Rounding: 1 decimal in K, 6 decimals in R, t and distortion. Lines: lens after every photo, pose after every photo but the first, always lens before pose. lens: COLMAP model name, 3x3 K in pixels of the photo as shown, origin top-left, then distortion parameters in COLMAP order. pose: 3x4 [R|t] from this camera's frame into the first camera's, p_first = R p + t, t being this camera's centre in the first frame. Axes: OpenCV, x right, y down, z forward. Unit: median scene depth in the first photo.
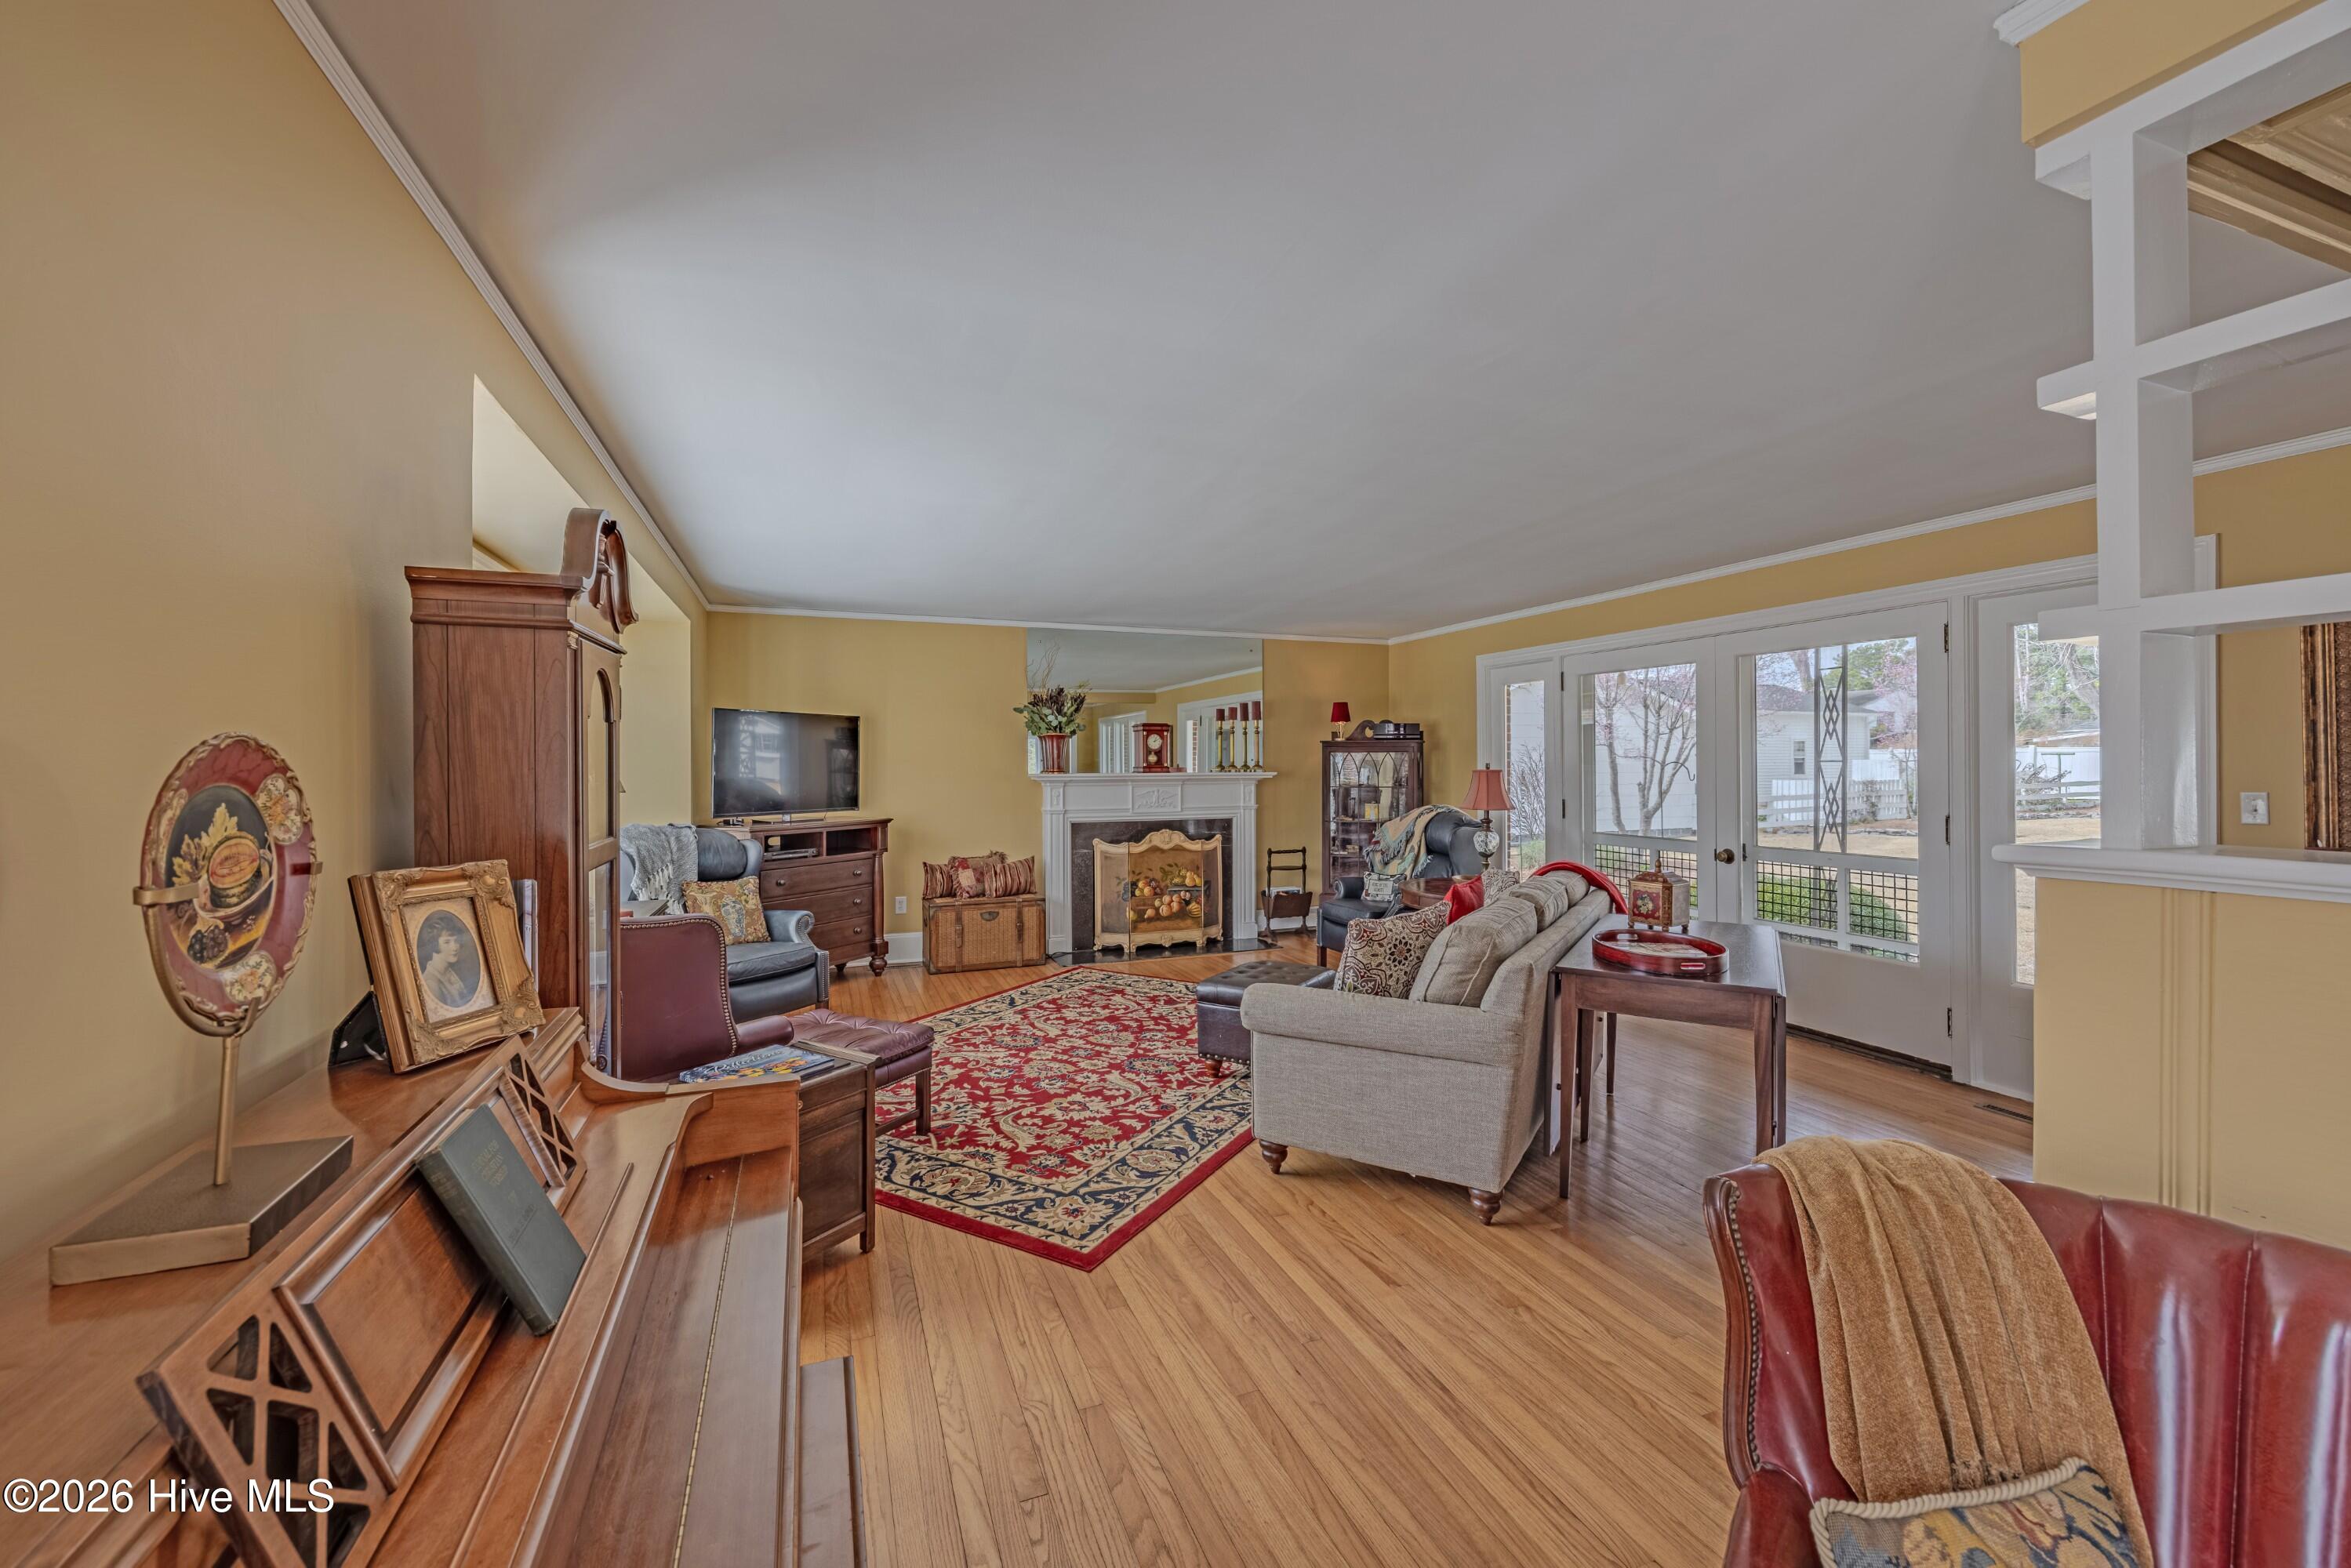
lens RADIAL K [[925.9, 0, 1175.5], [0, 925.9, 784.0], [0, 0, 1]] dist [-0.014120, 0.000077]
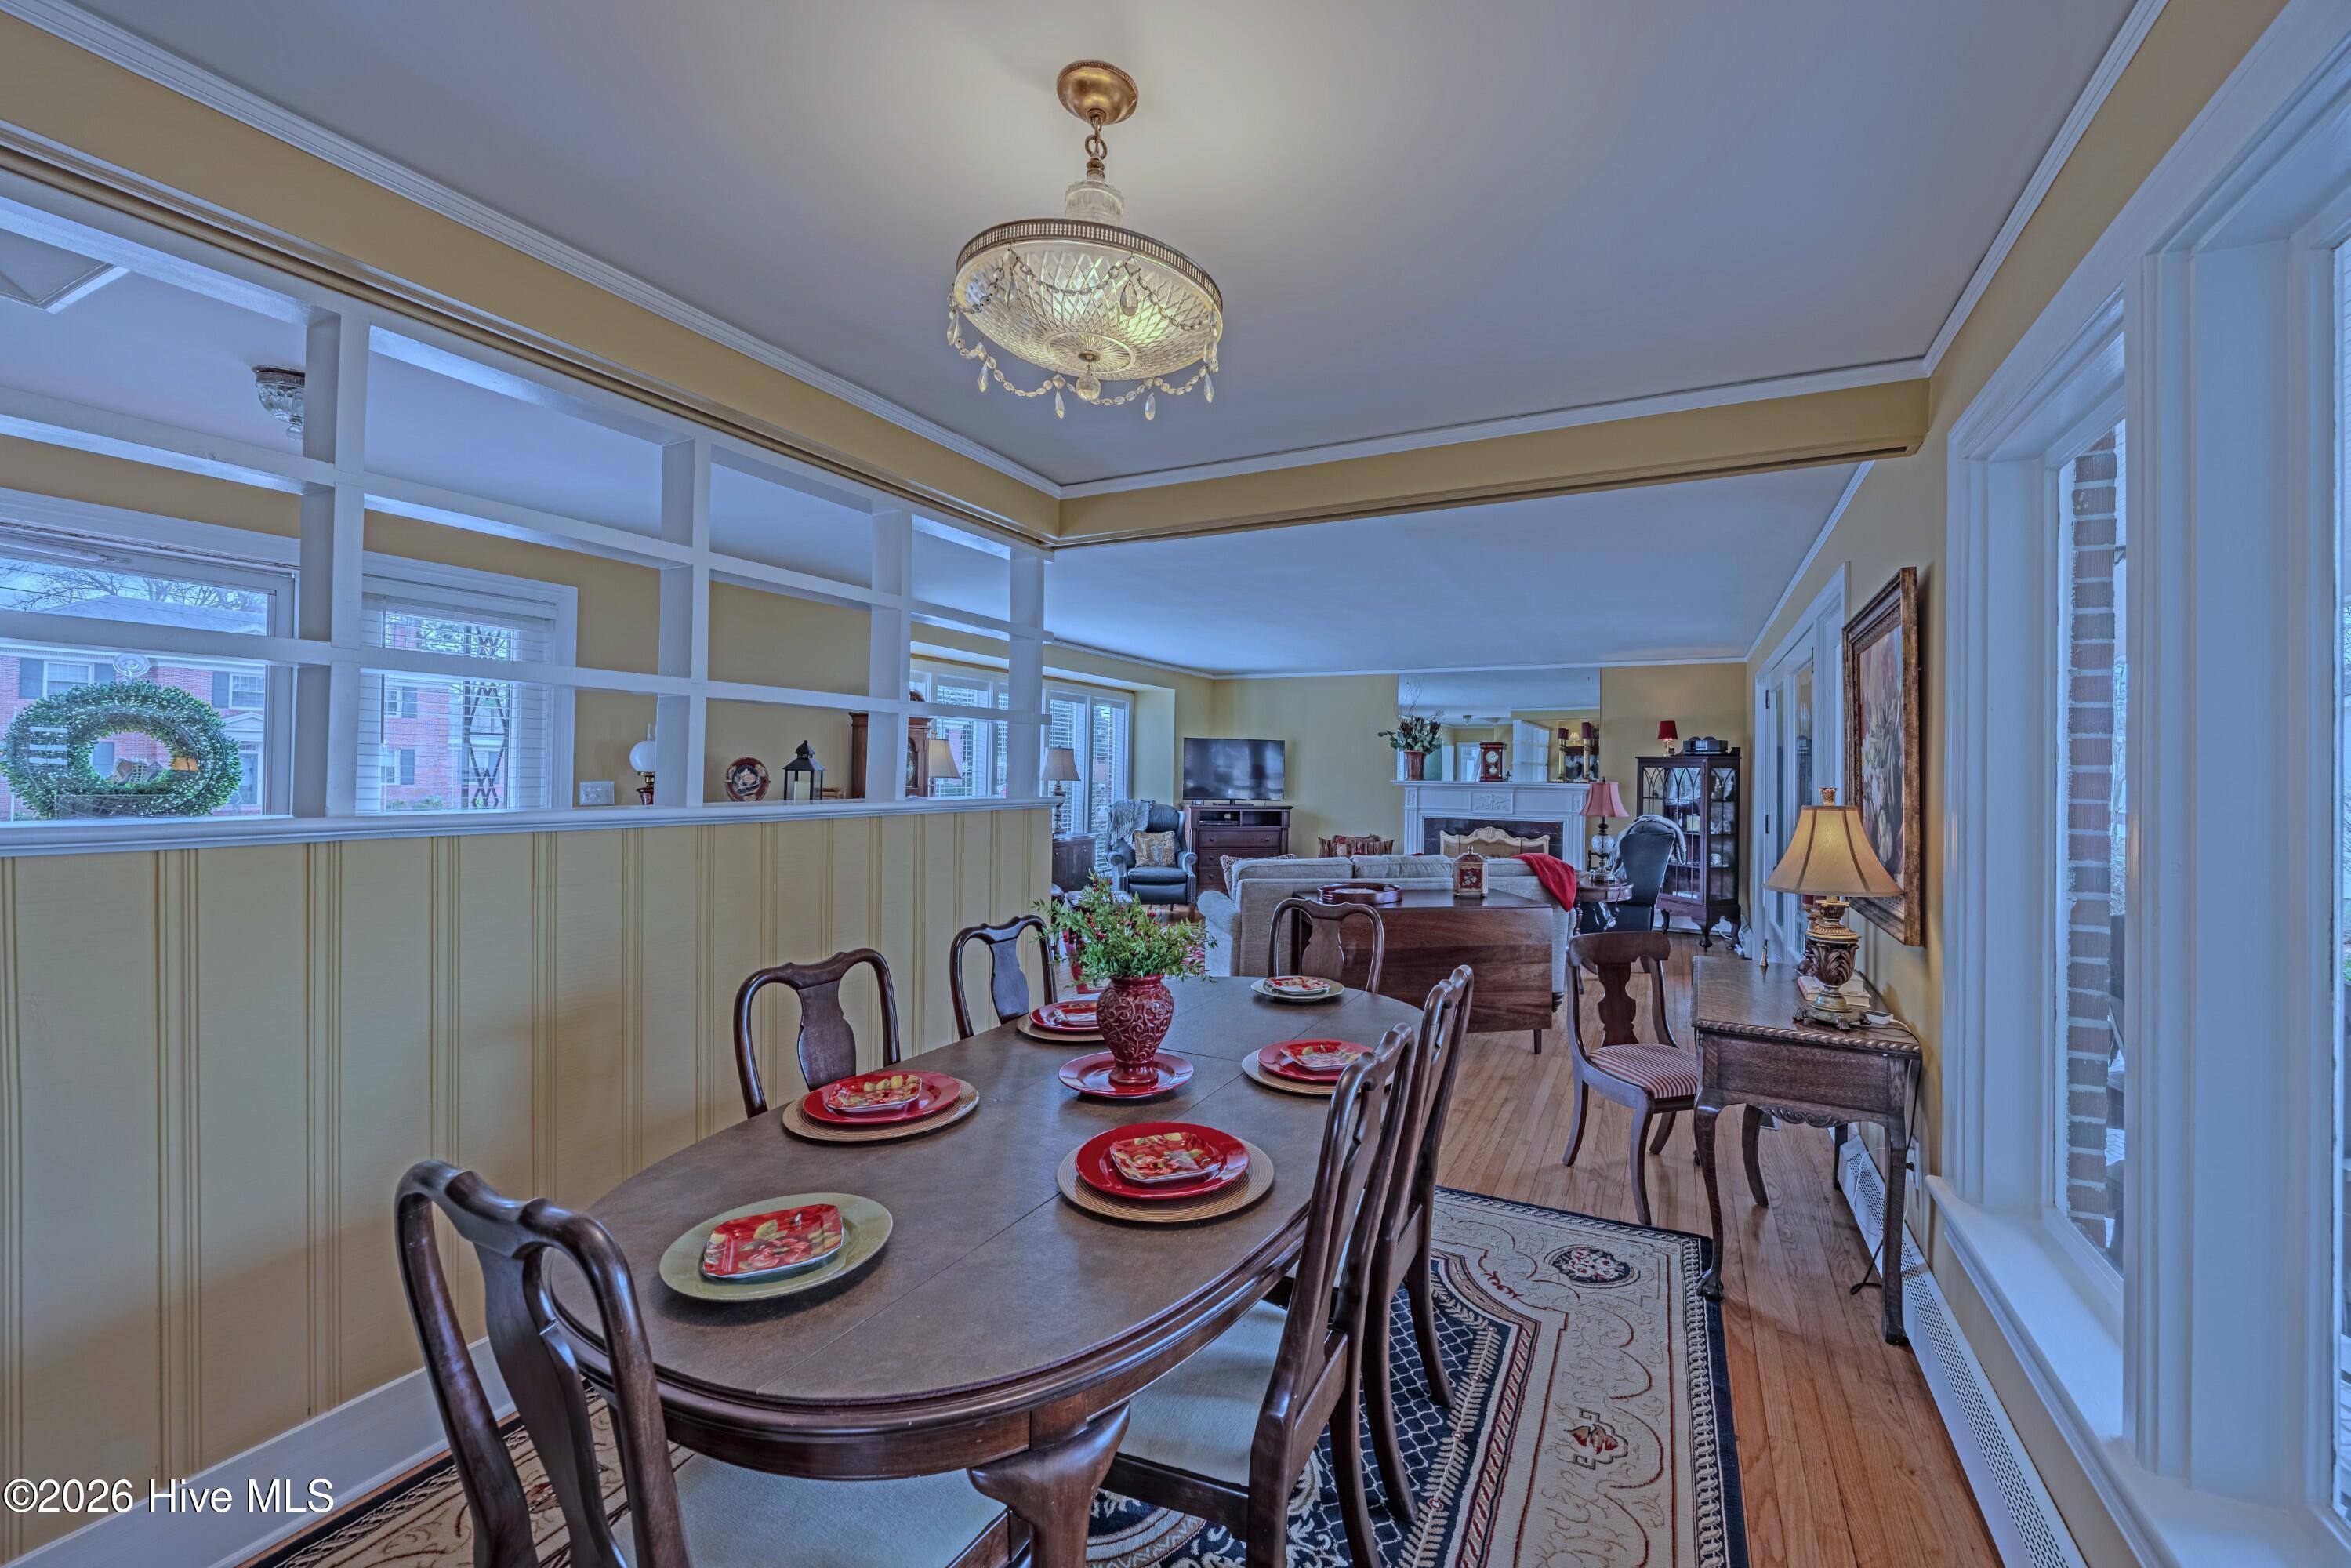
lens RADIAL K [[929.9, 0, 1210.8], [0, 929.9, 781.4], [0, 0, 1]] dist [0.001485, 0.000525]
pose [[0.678030, 0.018273, -0.734807, 0.663245], [-0.029819, 0.999552, -0.002659, 0.001996], [0.734429, 0.023714, 0.678271, -0.140970]]
